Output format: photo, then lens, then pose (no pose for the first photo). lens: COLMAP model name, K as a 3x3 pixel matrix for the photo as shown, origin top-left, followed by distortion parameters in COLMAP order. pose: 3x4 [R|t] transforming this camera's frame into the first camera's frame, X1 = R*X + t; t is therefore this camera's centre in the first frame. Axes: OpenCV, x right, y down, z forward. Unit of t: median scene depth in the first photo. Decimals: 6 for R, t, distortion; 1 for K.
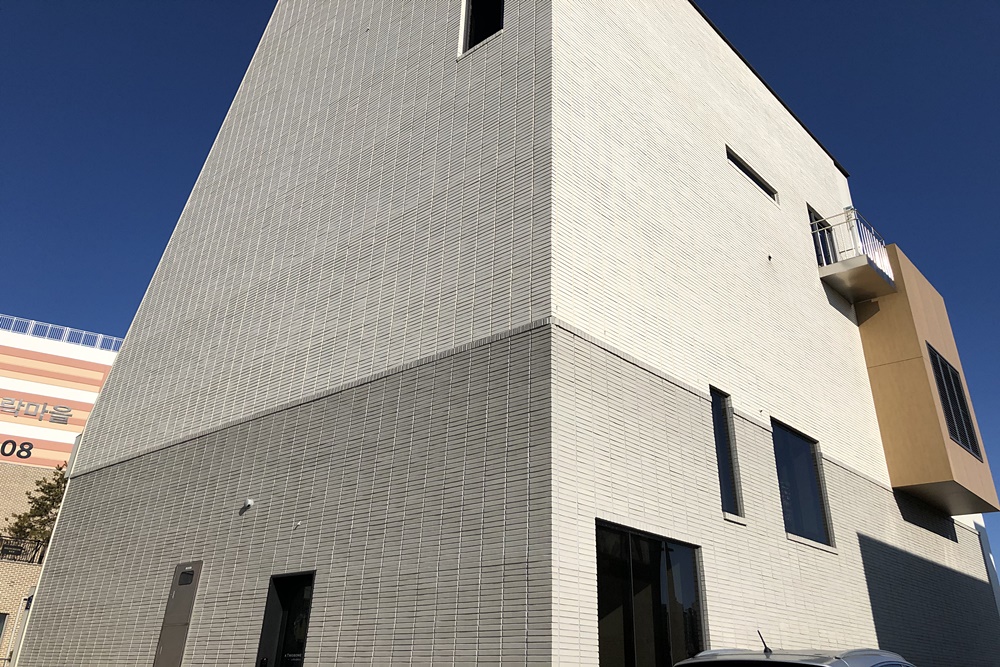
lens RADIAL K [[735.1, 0, 505.2], [0, 735.1, 329.1], [0, 0, 1]] dist [0.026808, -0.021983]
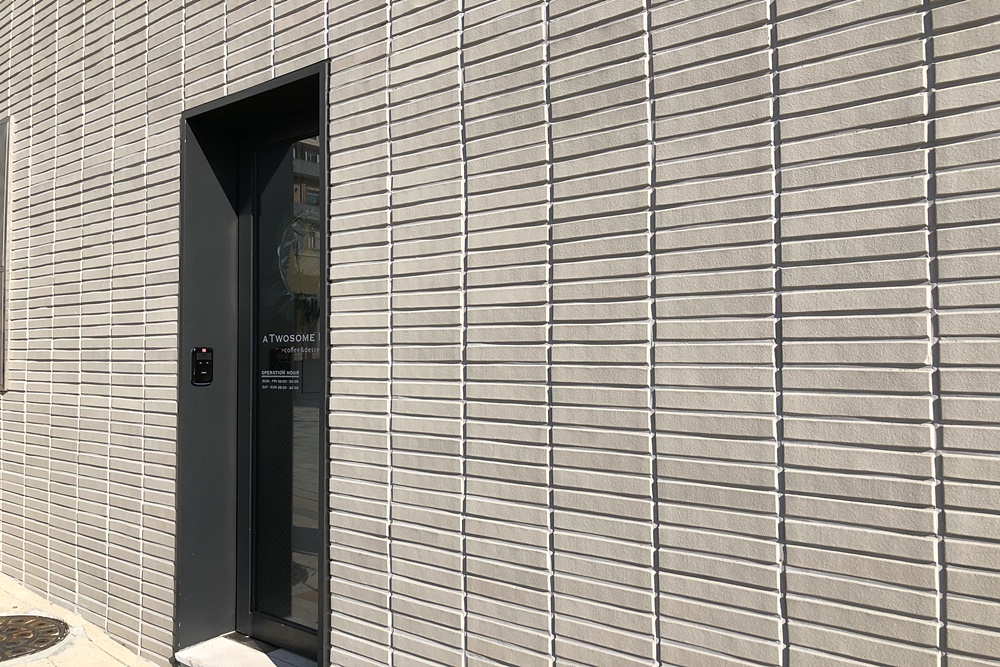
lens RADIAL K [[749.2, 0, 519.2], [0, 749.2, 319.8], [0, 0, 1]] dist [-0.002644, -0.006051]
pose [[0.997916, -0.037956, 0.052178, -0.183685], [0.012953, 0.910053, 0.414289, 0.271203], [-0.063209, -0.412750, 0.908648, 0.632410]]
